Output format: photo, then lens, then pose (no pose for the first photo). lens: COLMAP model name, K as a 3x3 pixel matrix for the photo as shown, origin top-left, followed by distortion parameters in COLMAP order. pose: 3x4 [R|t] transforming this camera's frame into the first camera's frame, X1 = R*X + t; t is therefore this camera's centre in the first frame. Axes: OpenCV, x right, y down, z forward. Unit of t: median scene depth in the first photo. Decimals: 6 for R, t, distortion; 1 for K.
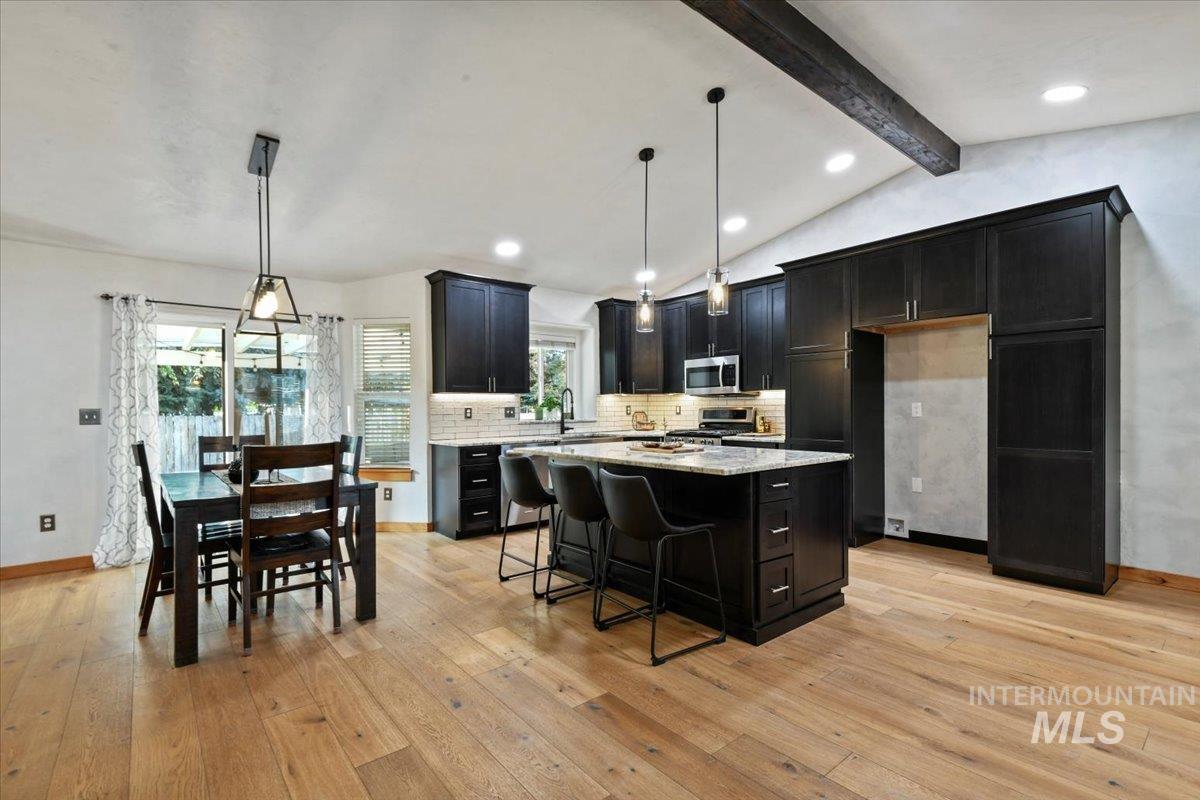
lens RADIAL K [[552.1, 0, 600.3], [0, 552.1, 404.0], [0, 0, 1]] dist [0.001233, 0.000233]
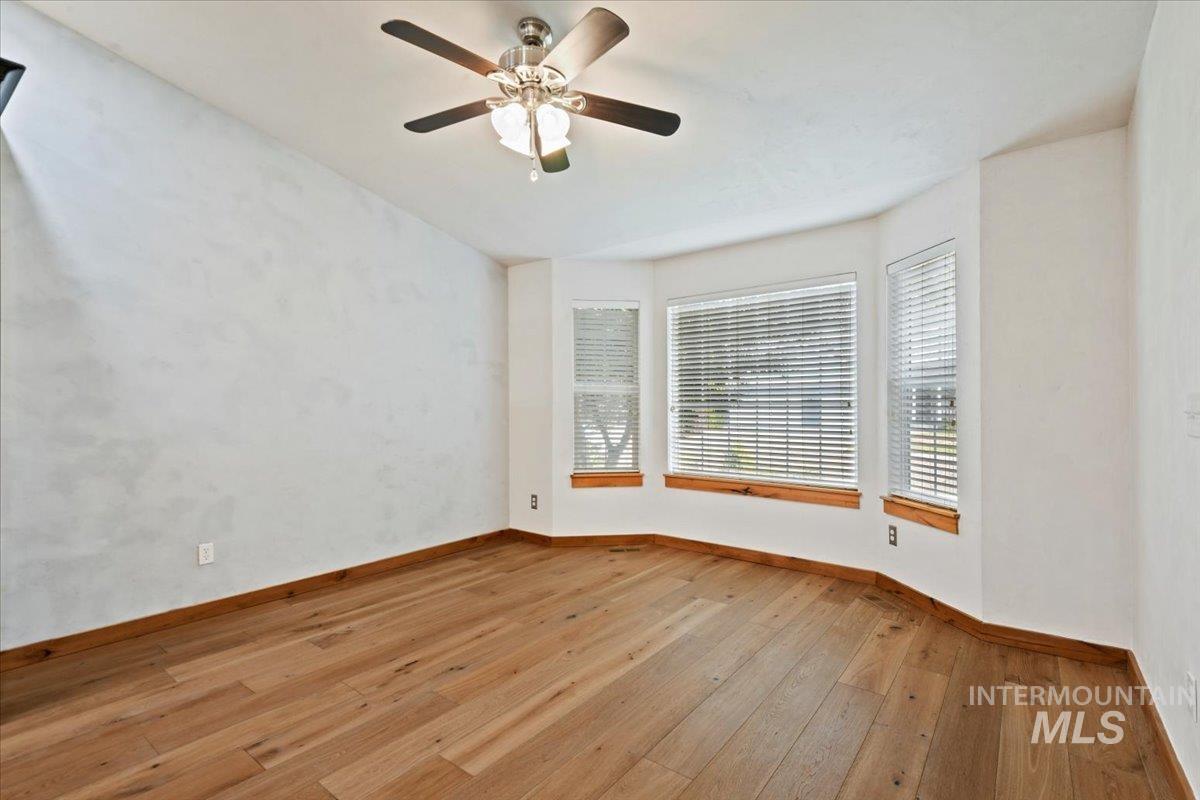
lens RADIAL K [[552.1, 0, 600.4], [0, 552.1, 401.4], [0, 0, 1]] dist [0.001233, 0.000233]
pose [[-0.223031, 0.006753, 0.974788, 0.172925], [0.004745, 0.999972, -0.005842, -0.001094], [-0.974800, 0.003323, -0.223056, 0.529534]]
